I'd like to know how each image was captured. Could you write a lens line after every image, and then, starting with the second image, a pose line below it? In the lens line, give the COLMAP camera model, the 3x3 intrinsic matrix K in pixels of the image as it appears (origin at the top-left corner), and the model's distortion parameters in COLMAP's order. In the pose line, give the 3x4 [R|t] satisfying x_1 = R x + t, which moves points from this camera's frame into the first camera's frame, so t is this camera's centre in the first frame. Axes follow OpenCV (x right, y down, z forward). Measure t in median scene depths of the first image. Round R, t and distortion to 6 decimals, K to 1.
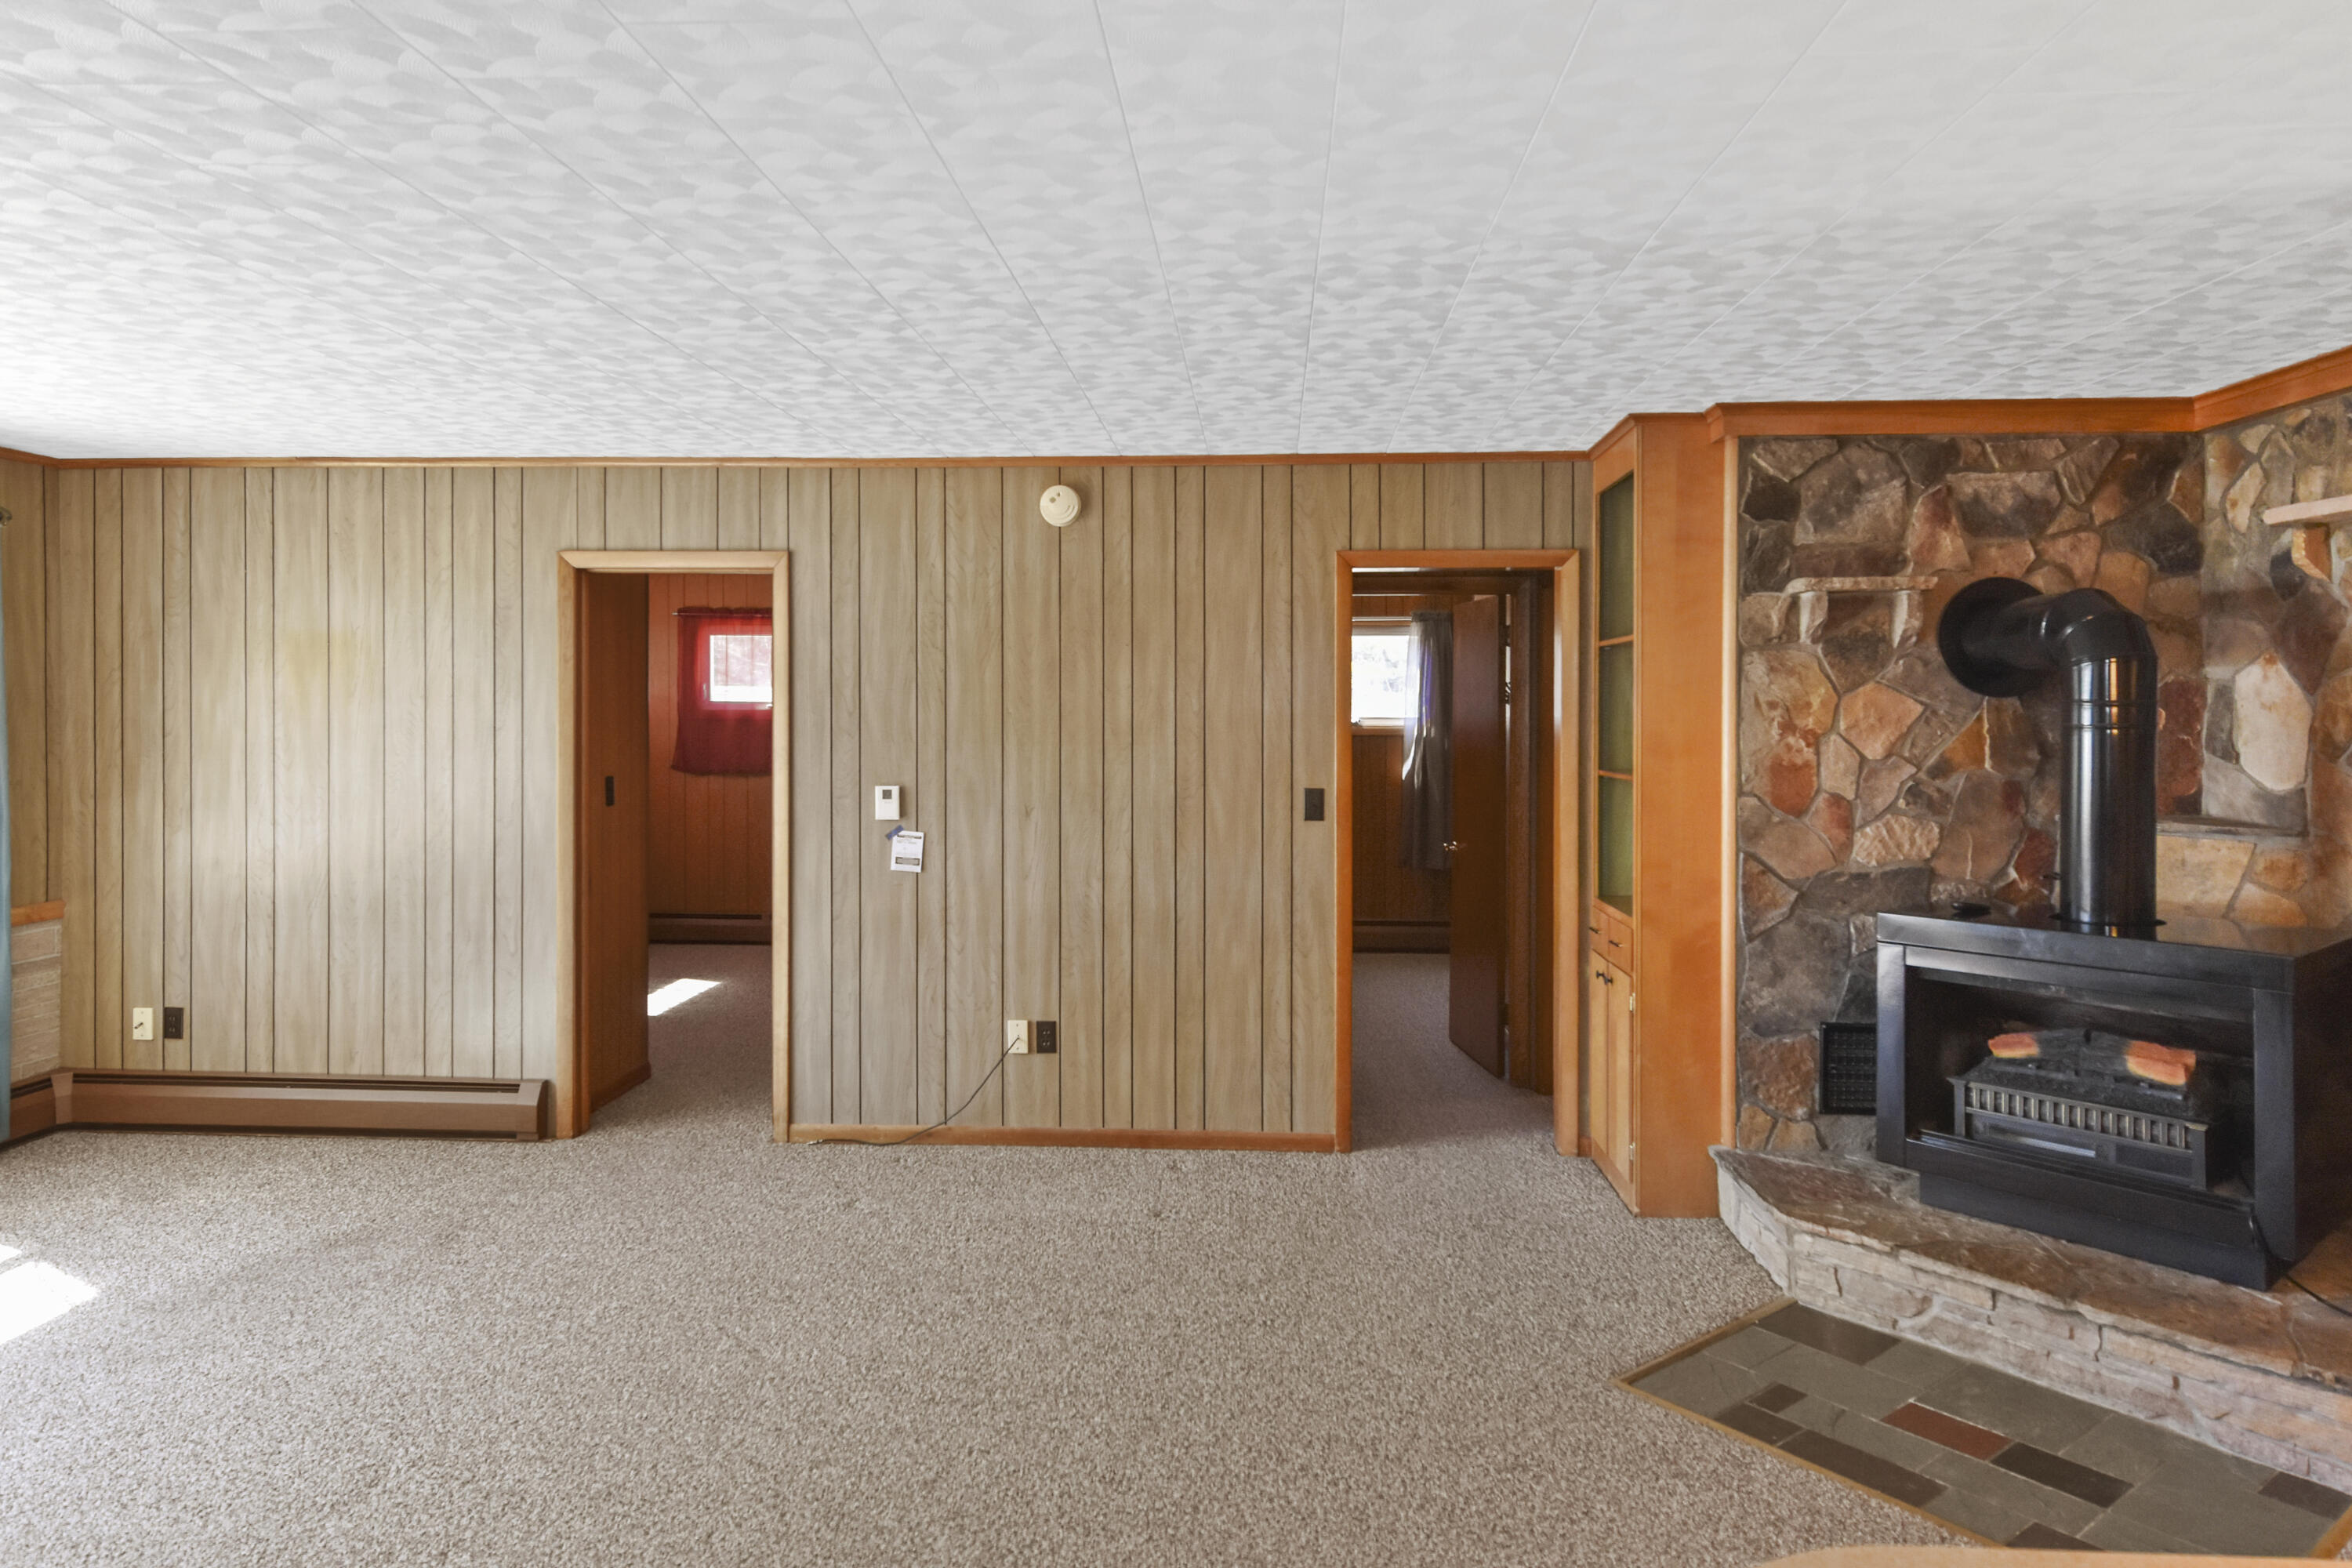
lens RADIAL K [[1429.3, 0, 1175.1], [0, 1429.3, 726.8], [0, 0, 1]] dist [0.005937, 0.000437]
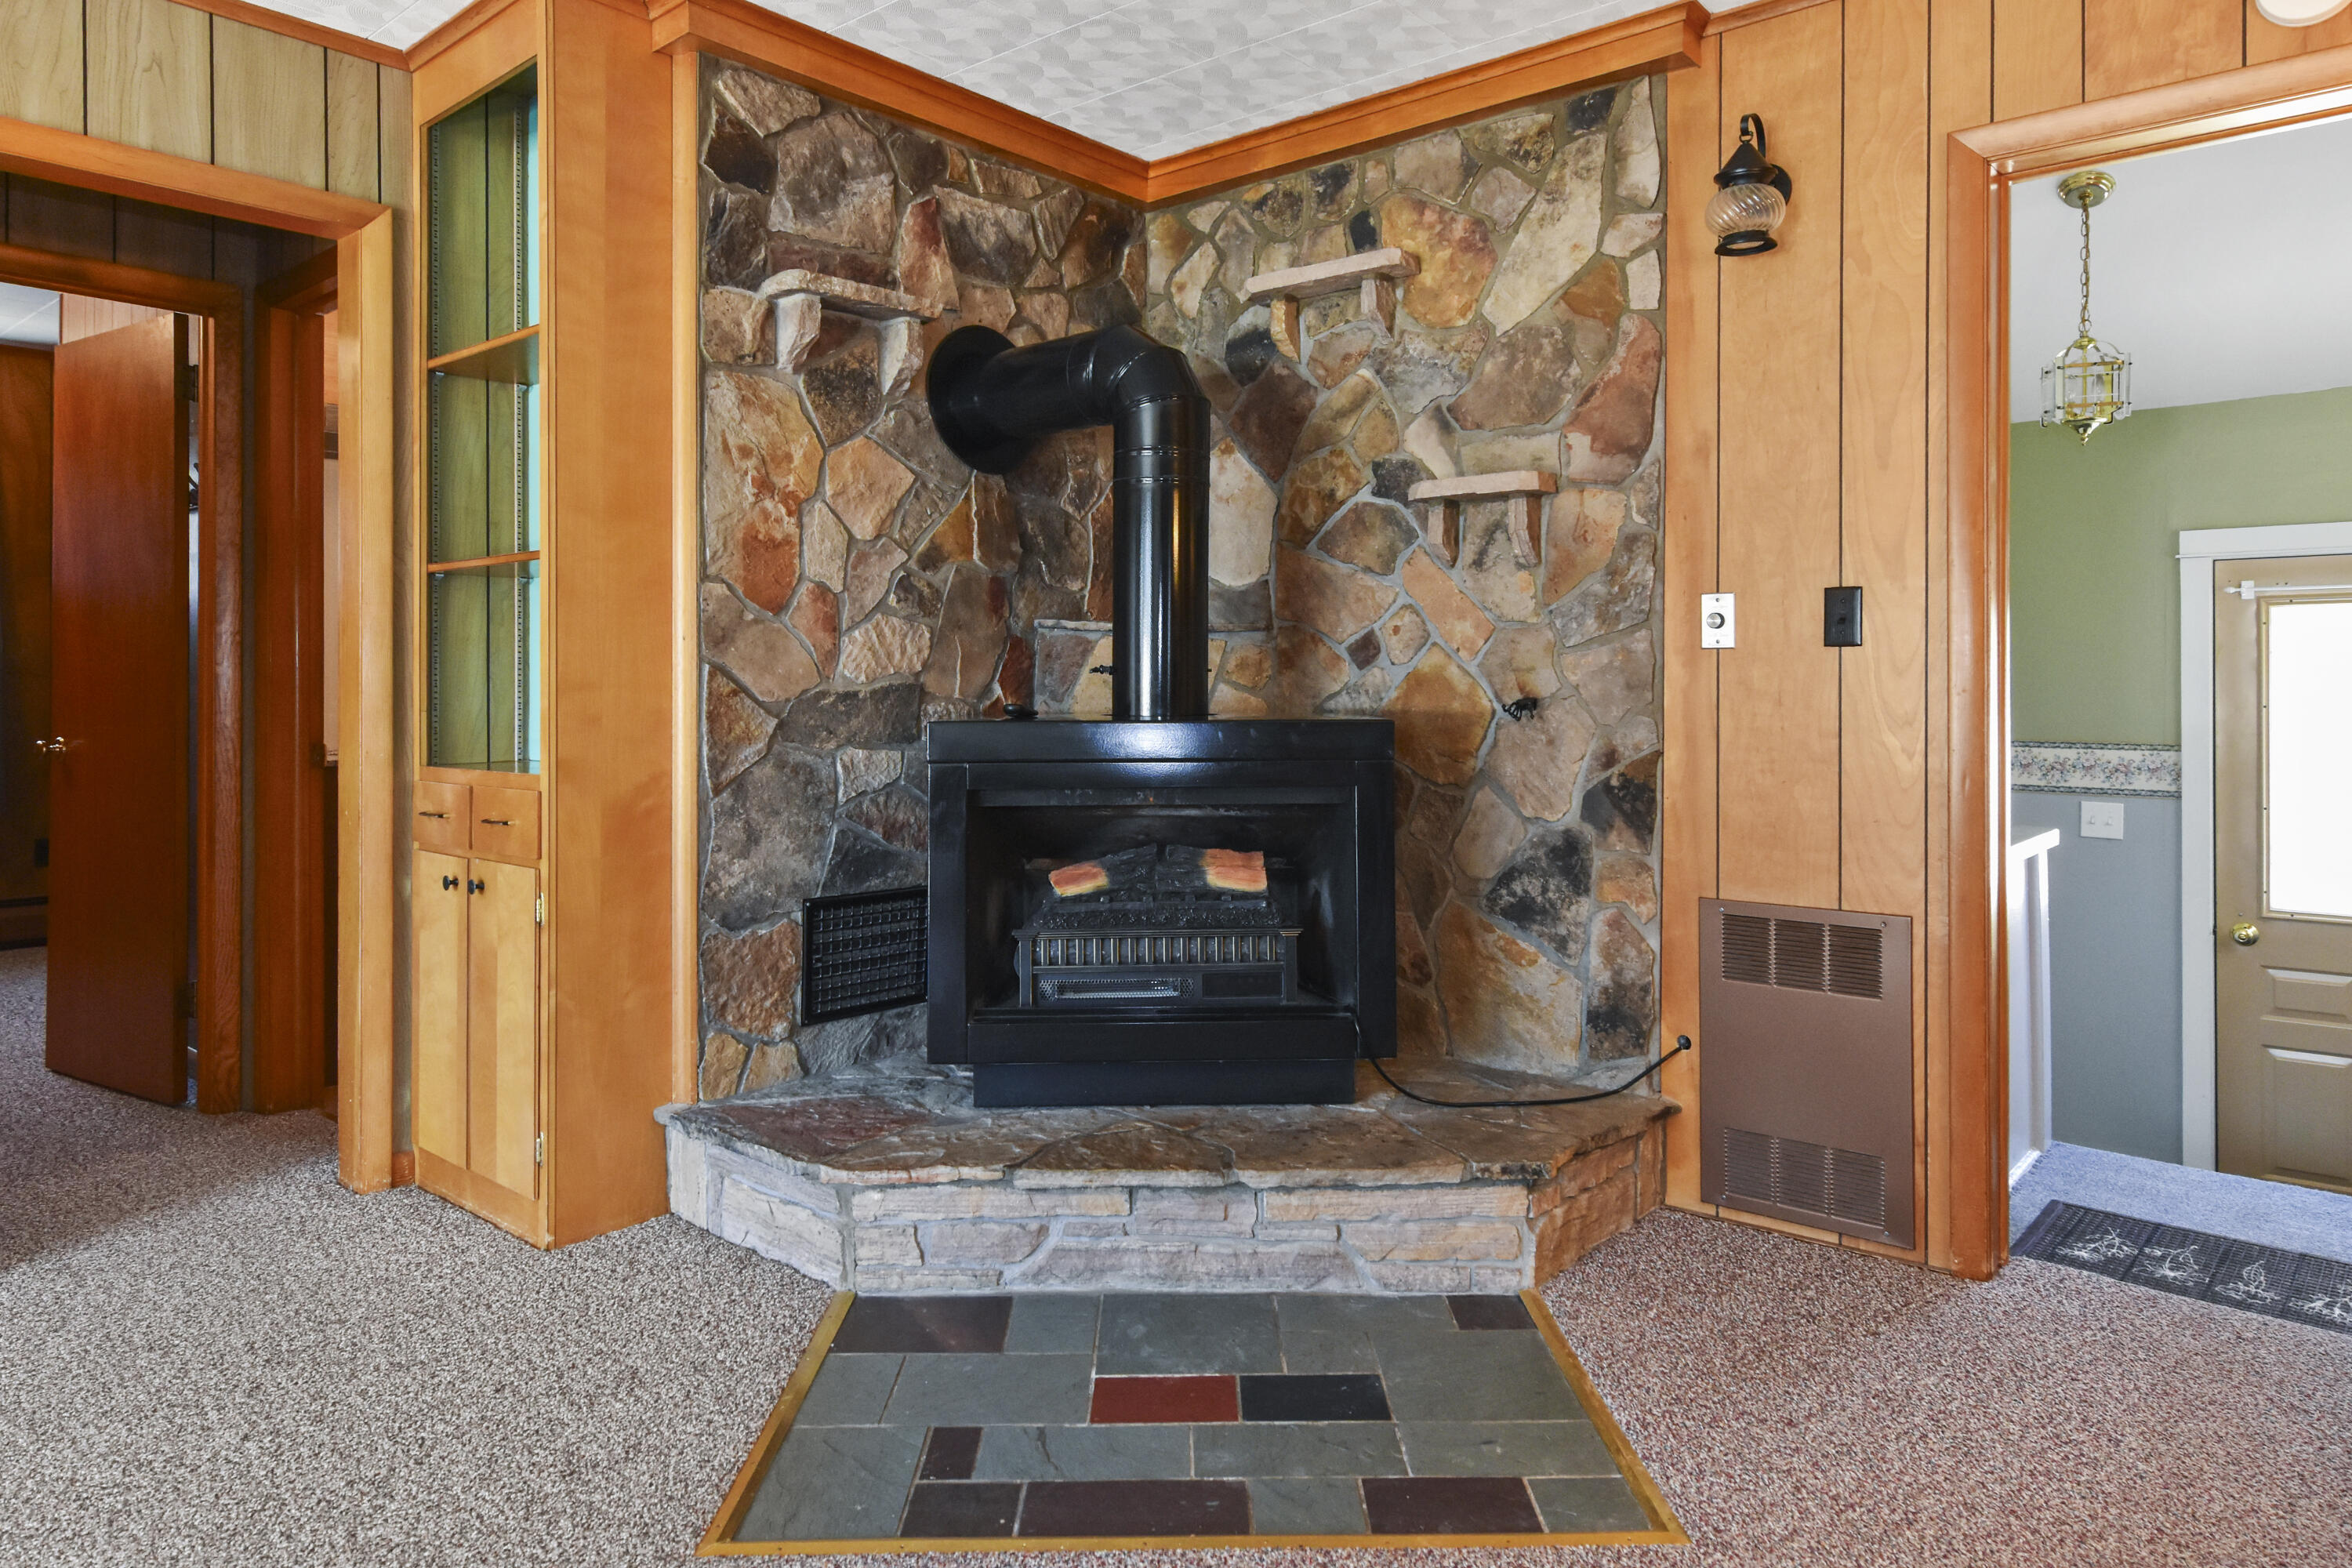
lens RADIAL K [[1457.8, 0, 1177.3], [0, 1457.8, 692.8], [0, 0, 1]] dist [0.012397, -0.001732]
pose [[0.599942, -0.001658, 0.800041, -0.024975], [0.005929, 0.999980, -0.002374, 0.106623], [-0.800021, 0.006167, 0.599940, 0.413123]]
